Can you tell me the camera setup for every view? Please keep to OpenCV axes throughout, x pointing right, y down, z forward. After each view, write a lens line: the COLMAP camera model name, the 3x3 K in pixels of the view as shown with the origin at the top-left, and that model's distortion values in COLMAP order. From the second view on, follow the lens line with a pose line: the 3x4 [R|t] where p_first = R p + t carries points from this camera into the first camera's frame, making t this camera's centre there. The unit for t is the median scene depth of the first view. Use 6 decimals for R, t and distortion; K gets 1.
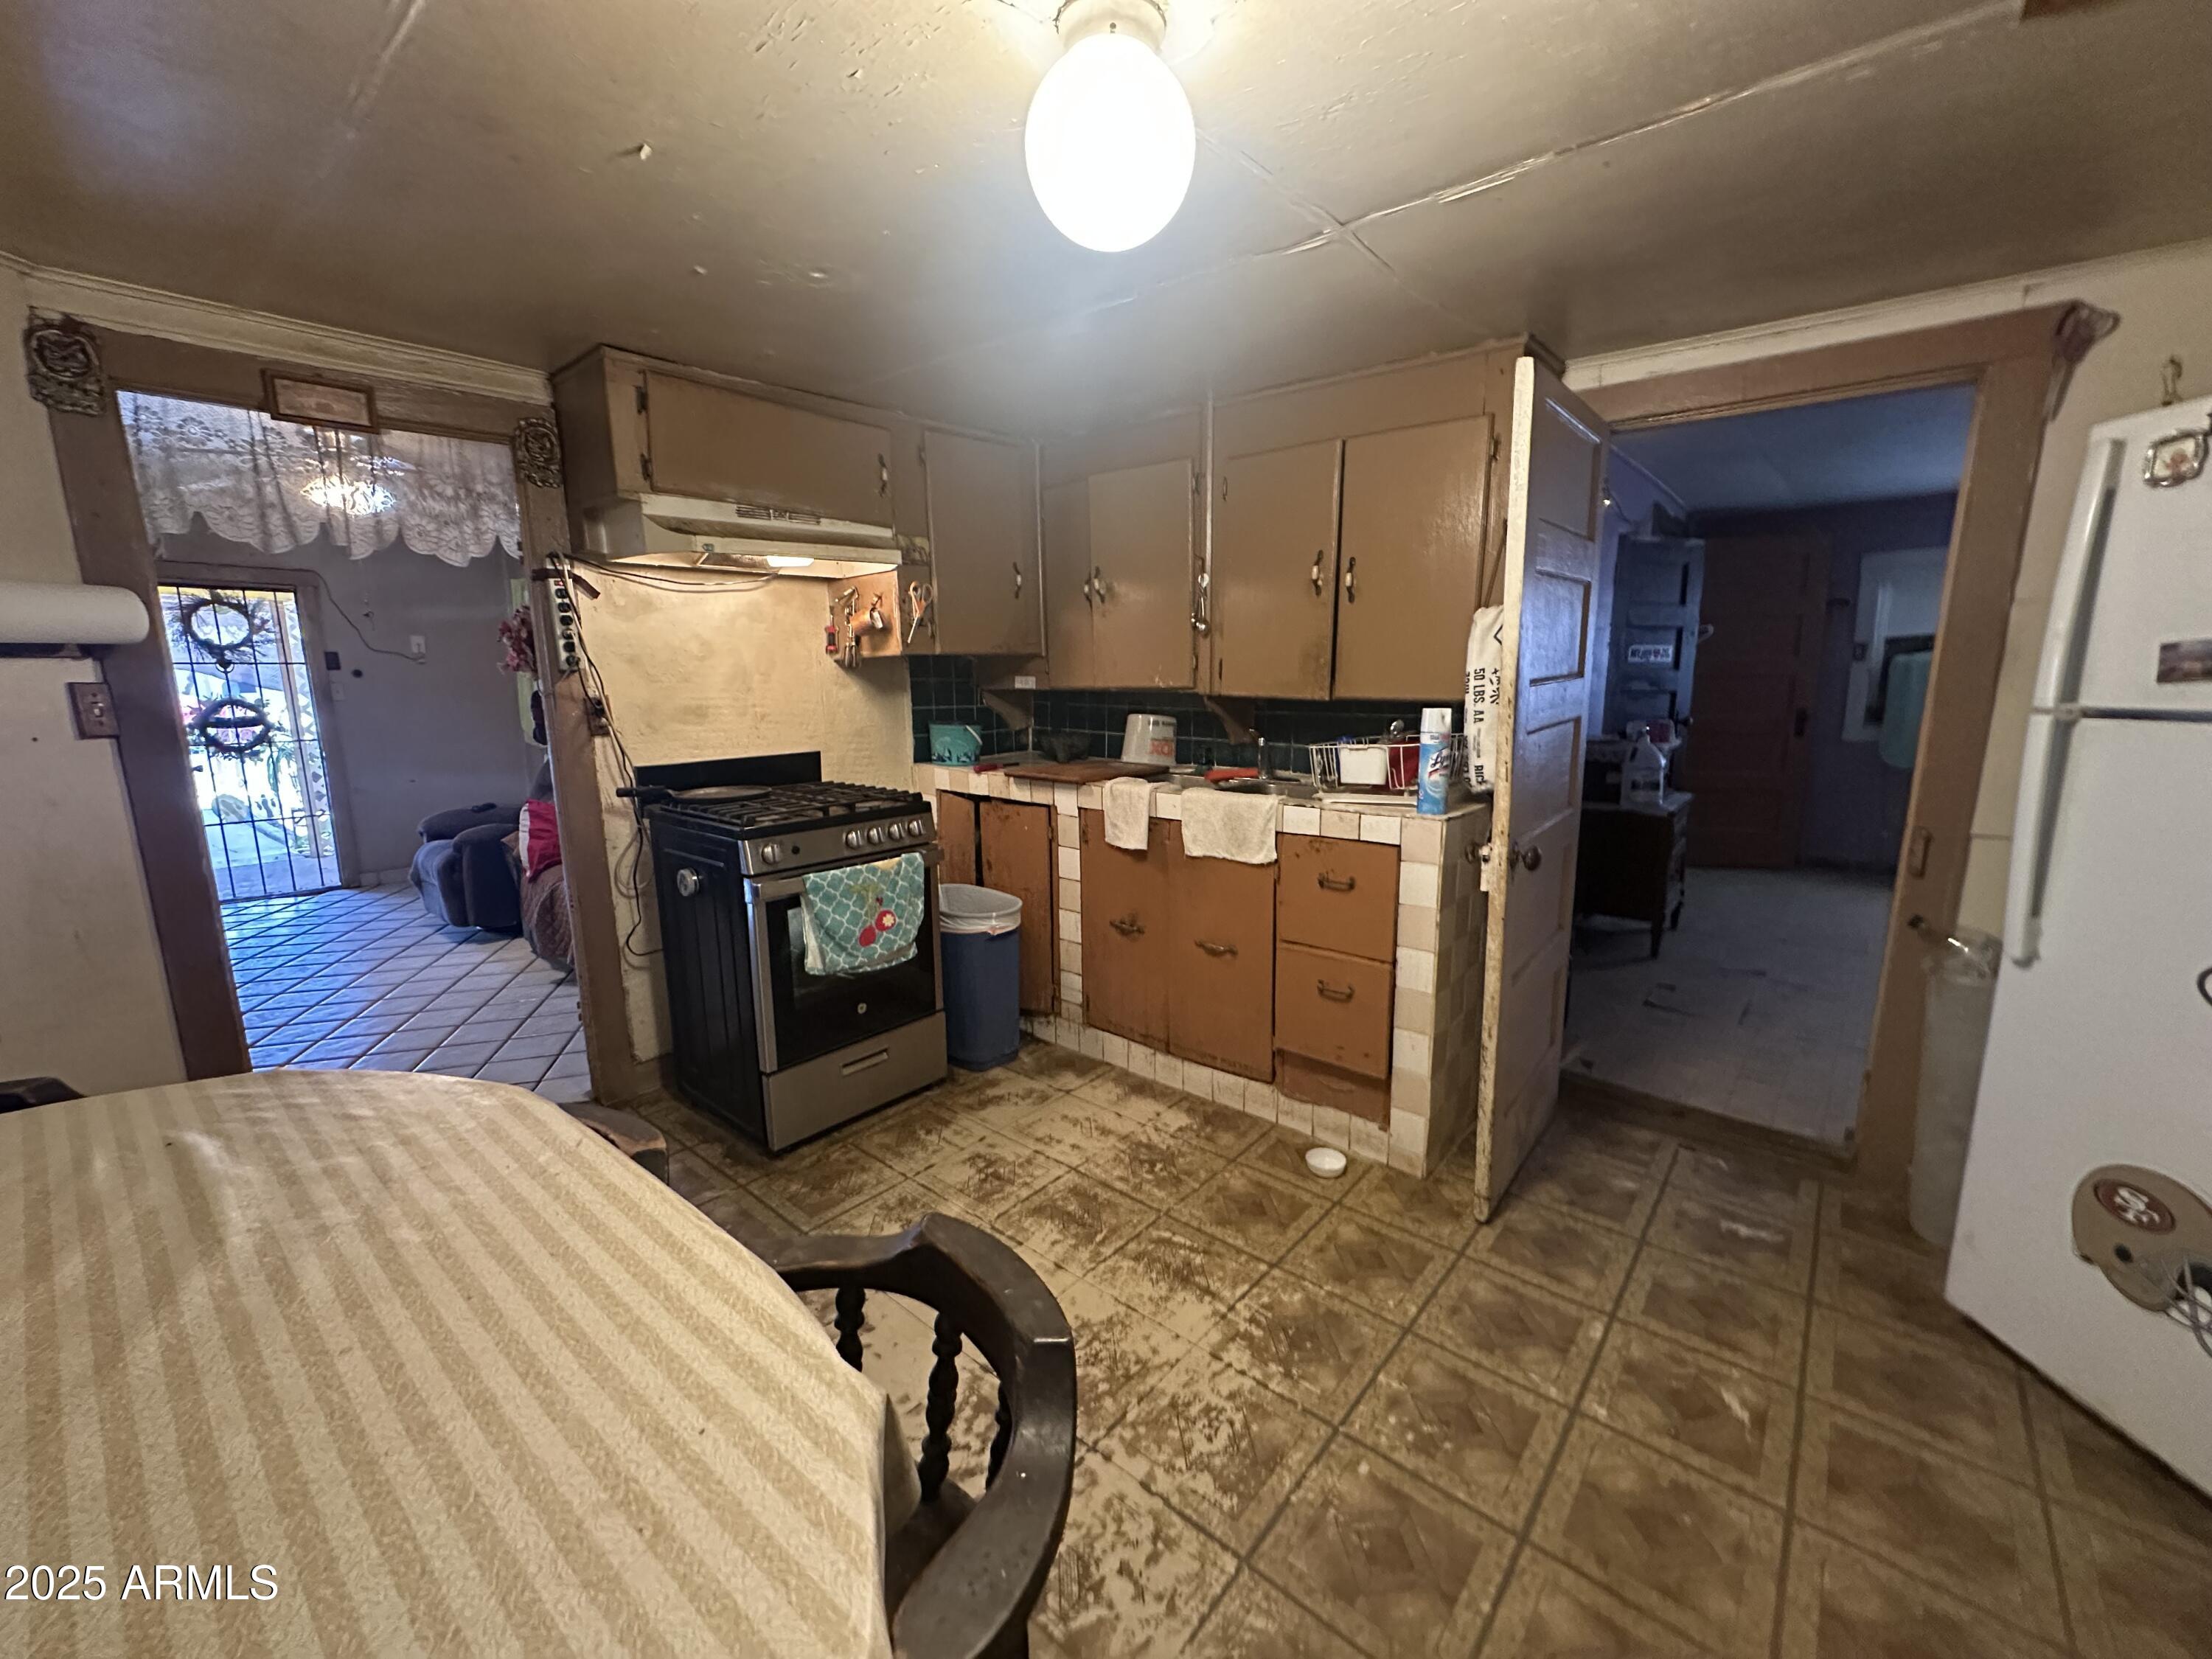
lens RADIAL K [[879.5, 0, 1102.7], [0, 879.5, 828.9], [0, 0, 1]] dist [-0.003406, 0.000650]
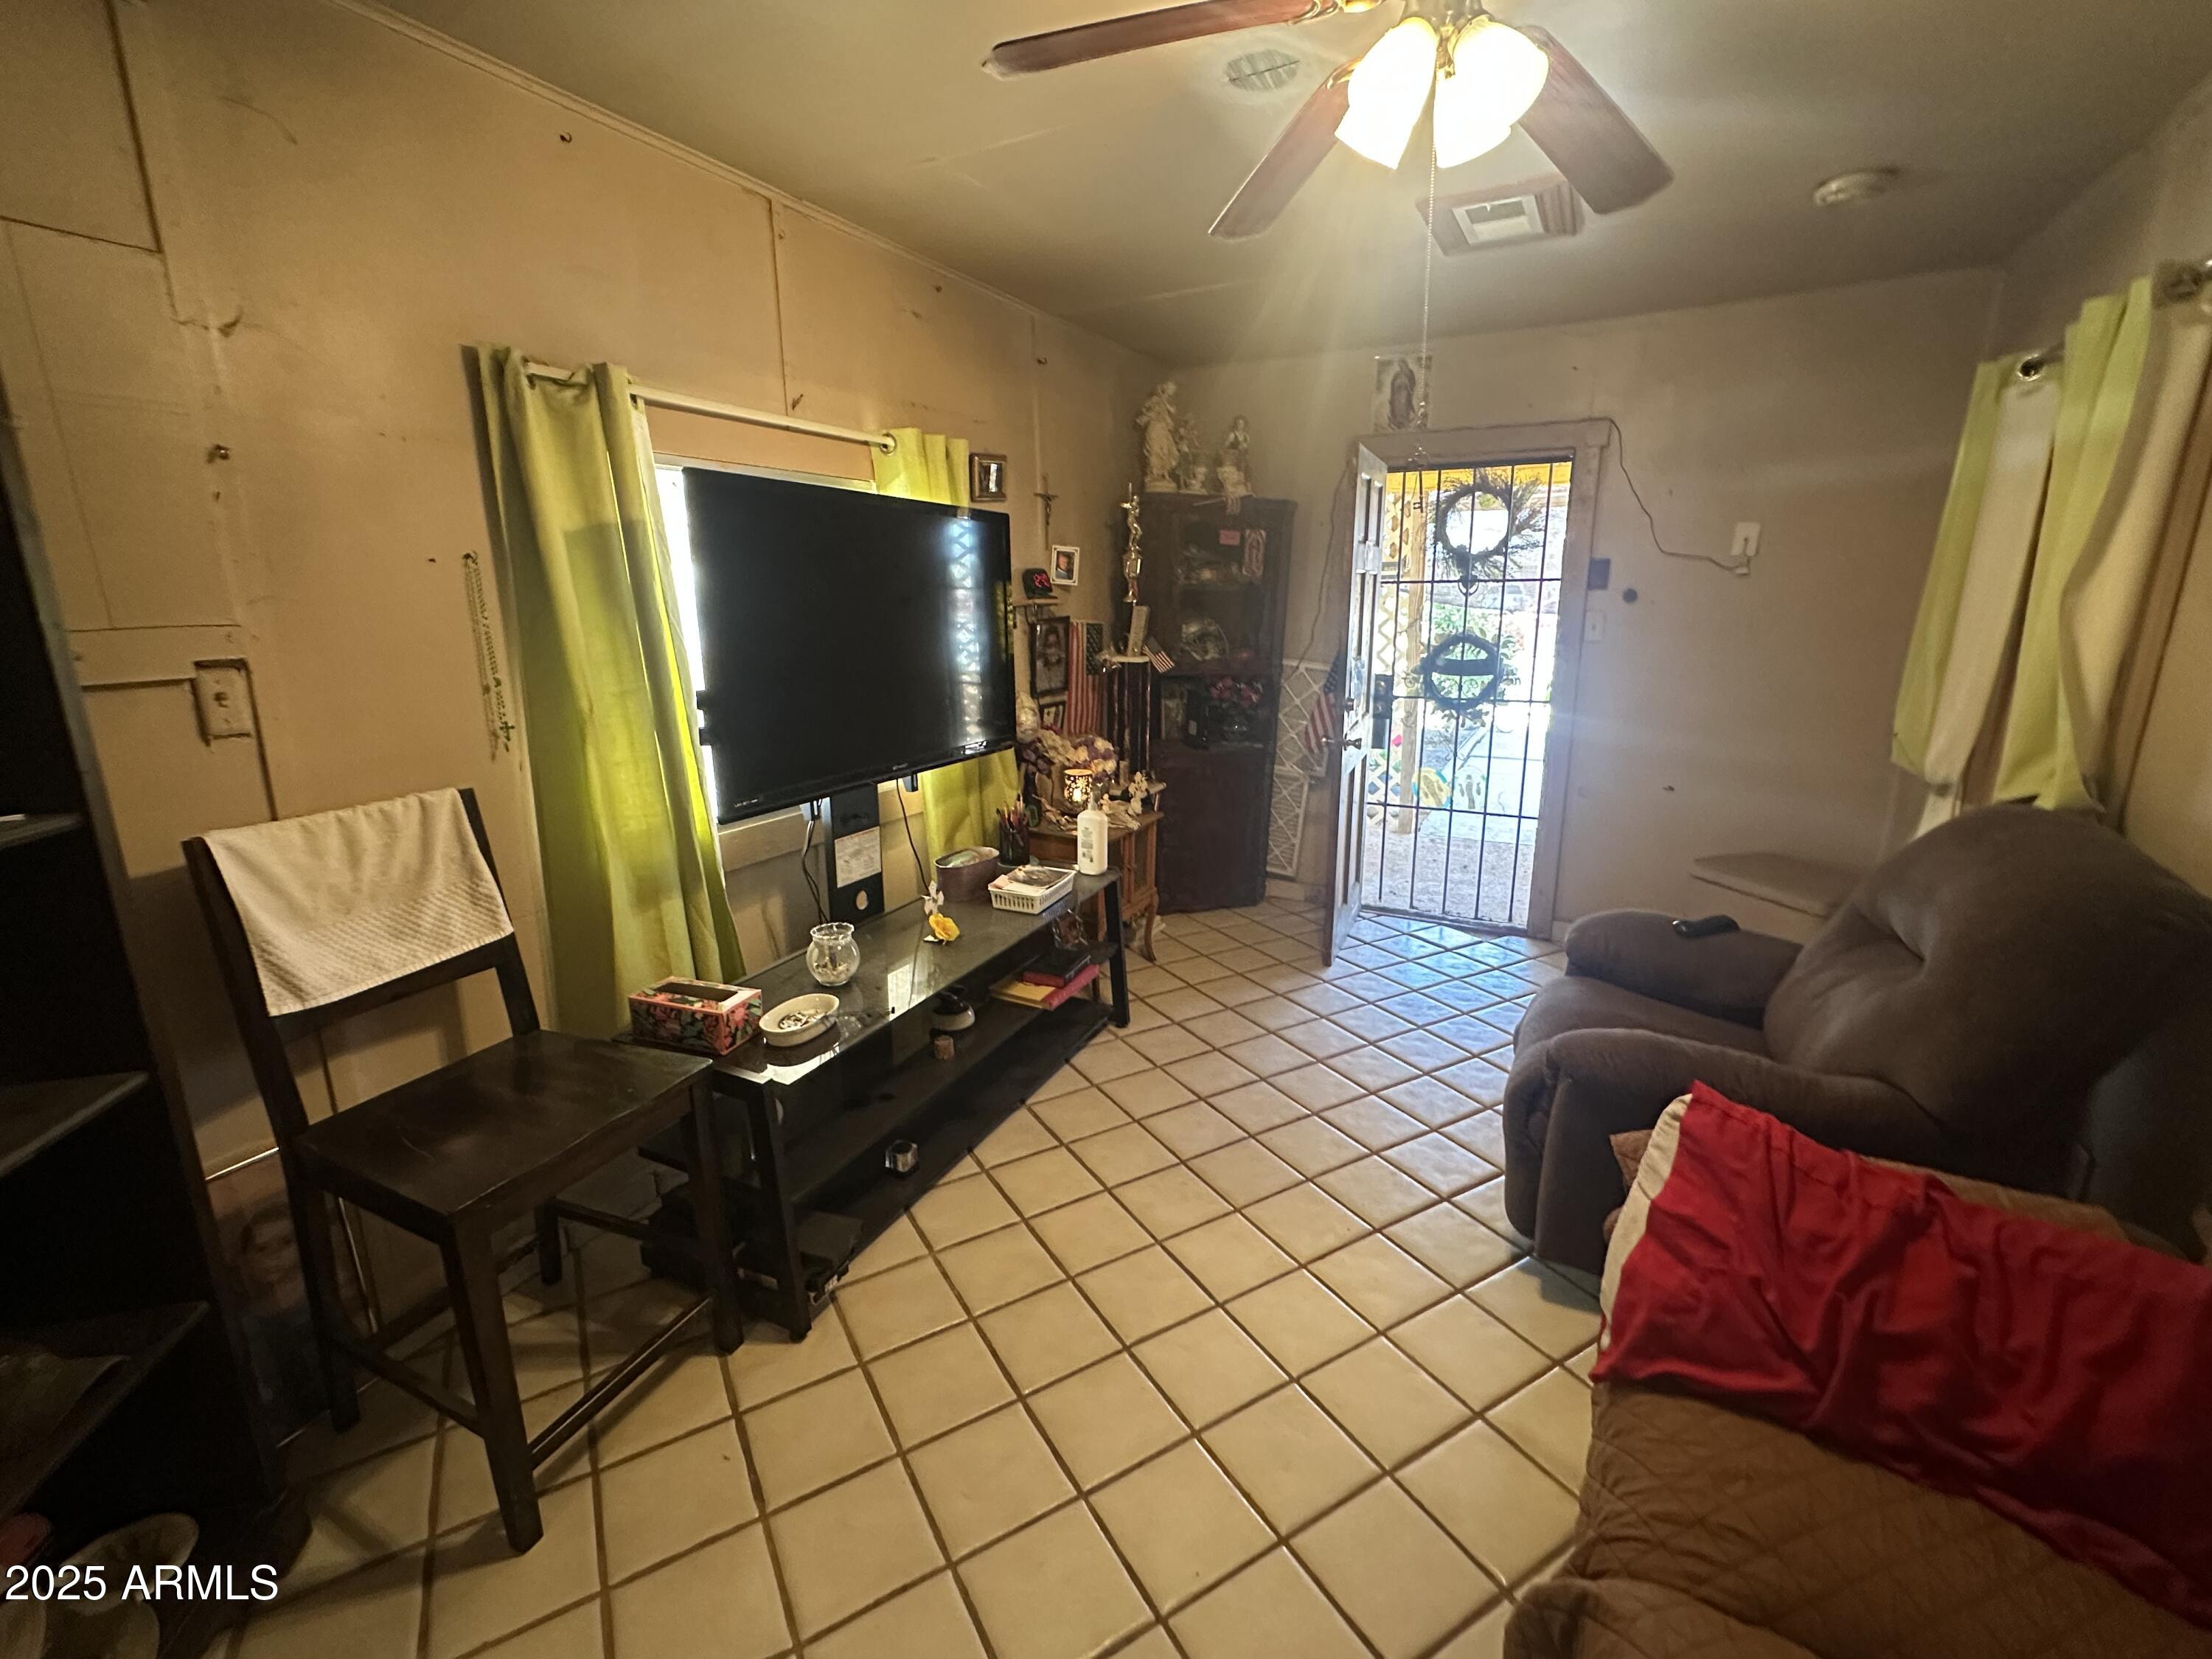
lens RADIAL K [[963.8, 0, 1106.0], [0, 963.8, 826.3], [0, 0, 1]] dist [0.002397, 0.000093]
pose [[0.248431, 0.232652, -0.940295, -0.713893], [-0.155758, 0.967691, 0.198279, -0.241688], [0.956045, 0.097200, 0.276642, 1.203838]]
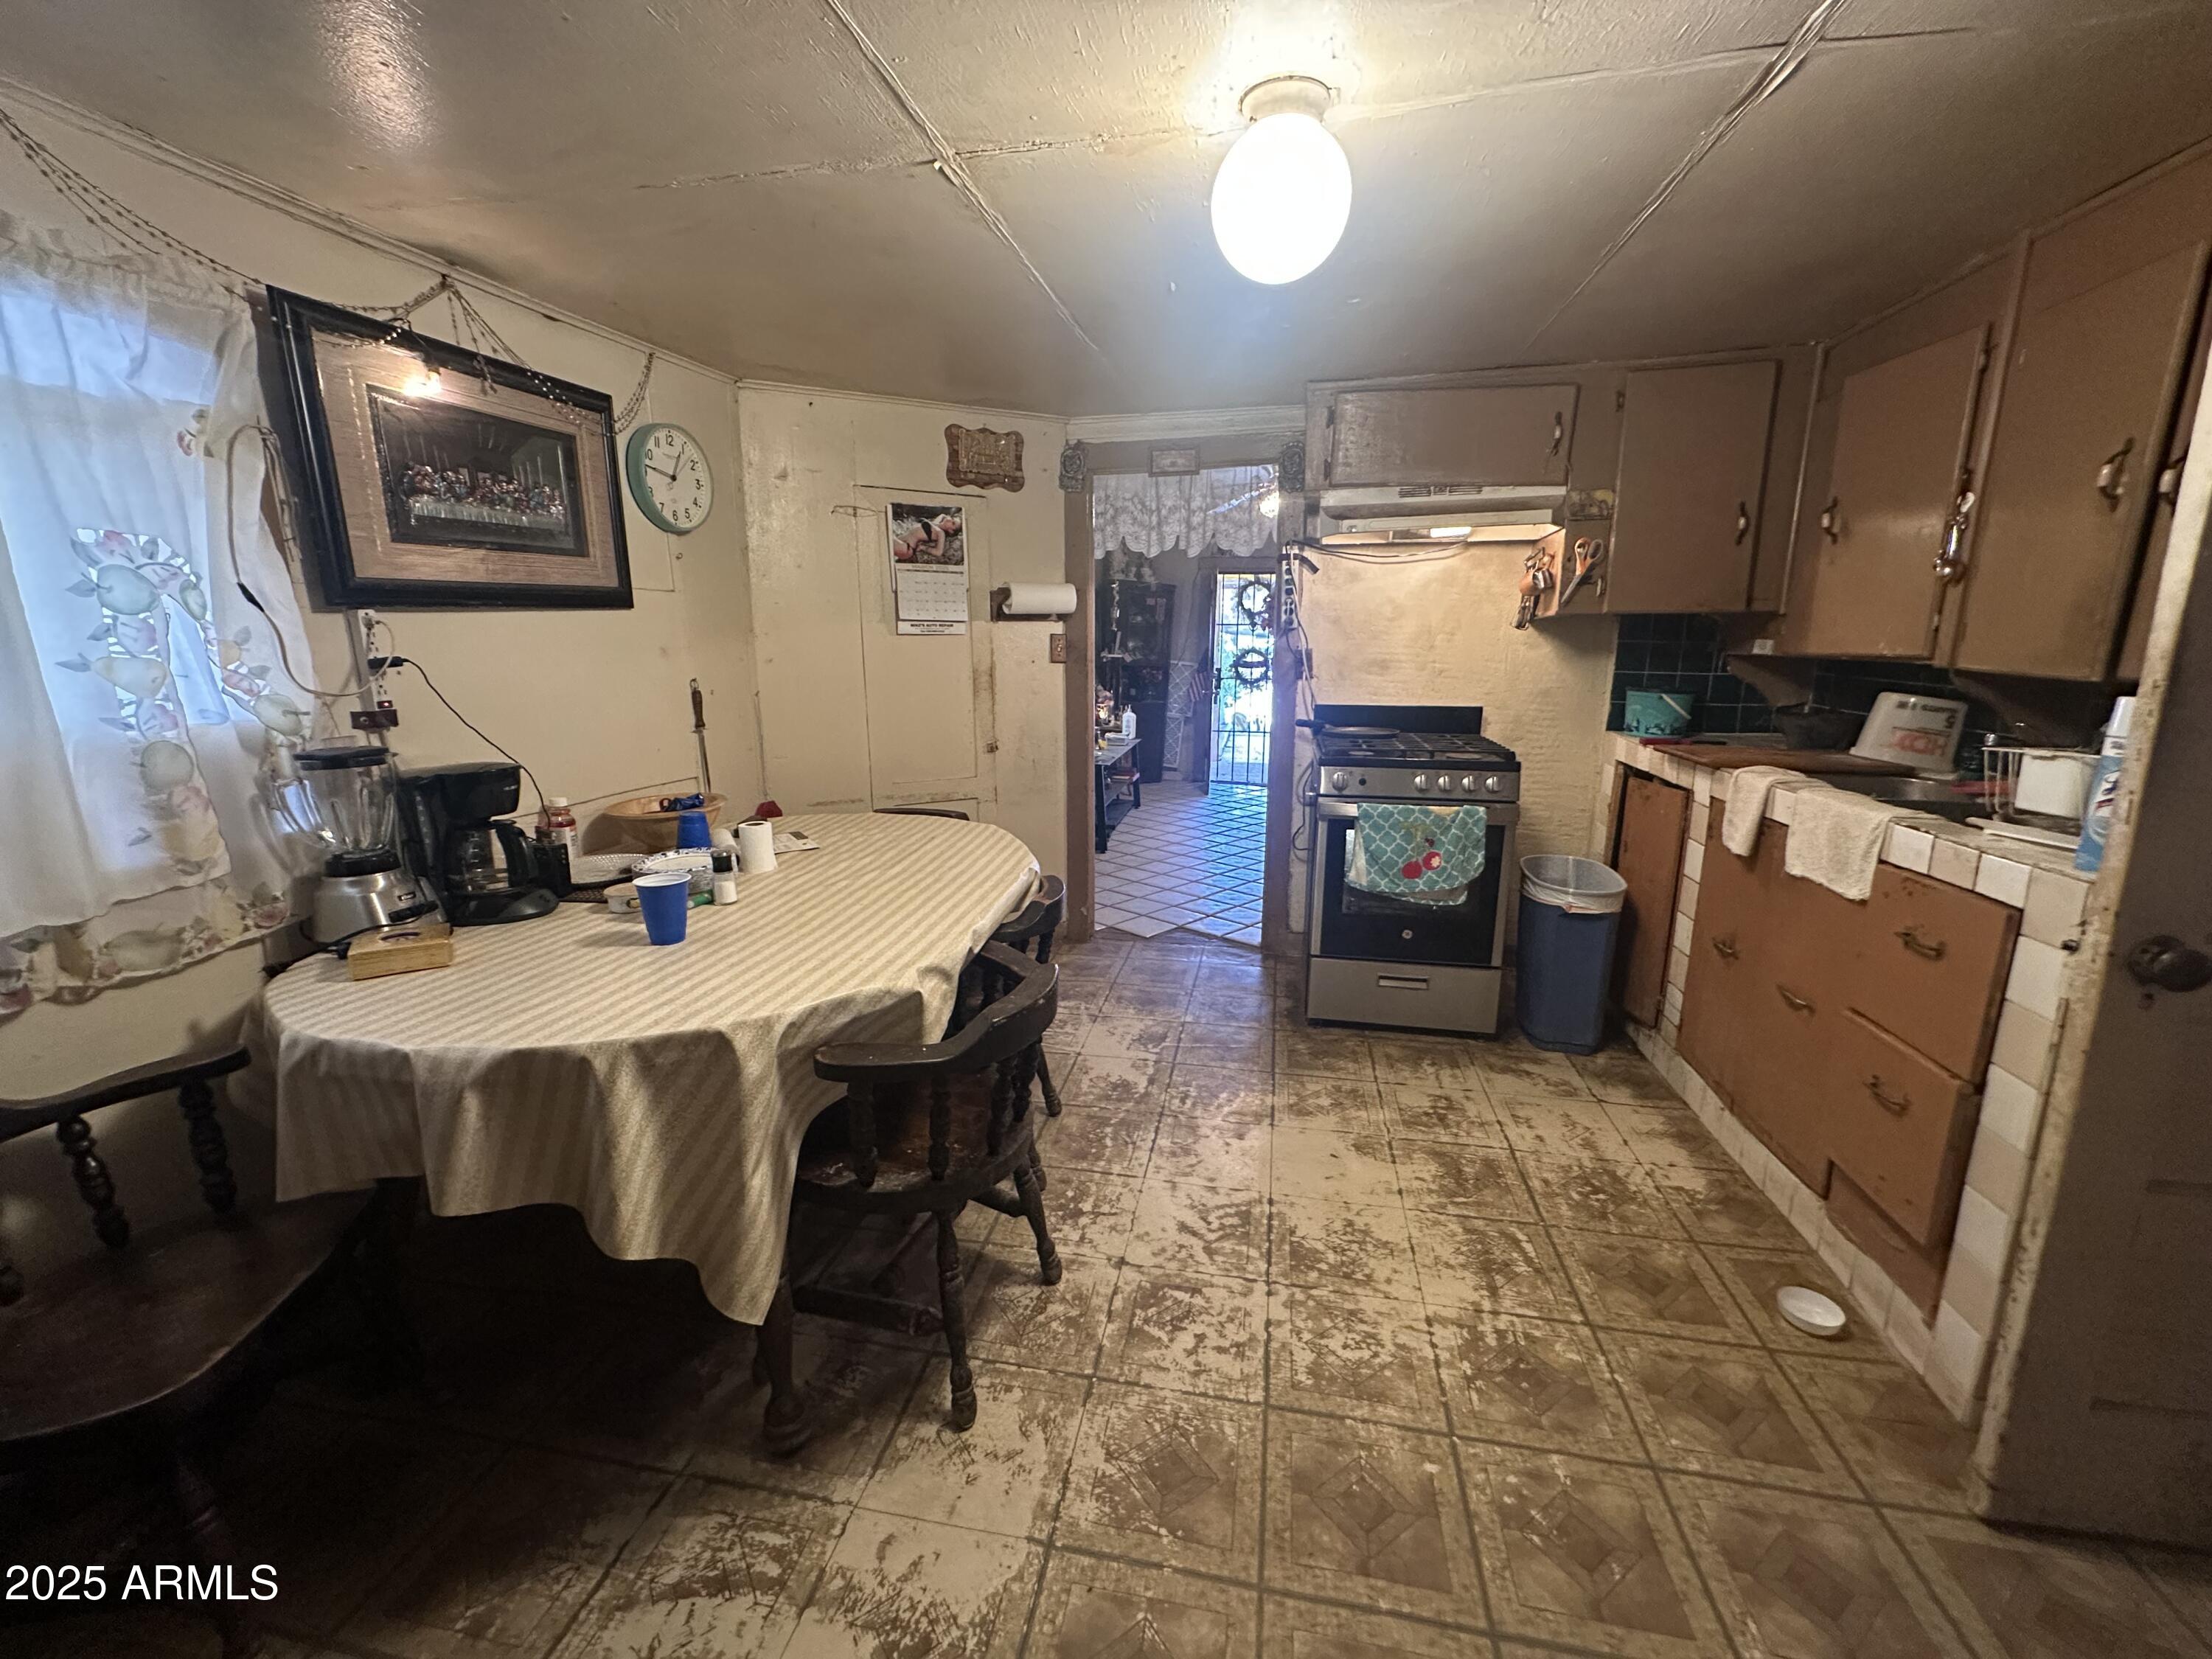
lens RADIAL K [[879.5, 0, 1105.4], [0, 879.5, 825.7], [0, 0, 1]] dist [-0.003406, 0.000650]
pose [[0.494852, 0.192746, -0.847331, 0.460048], [-0.159980, 0.978631, 0.129183, -0.014326], [0.854124, 0.071629, 0.515113, 0.087341]]
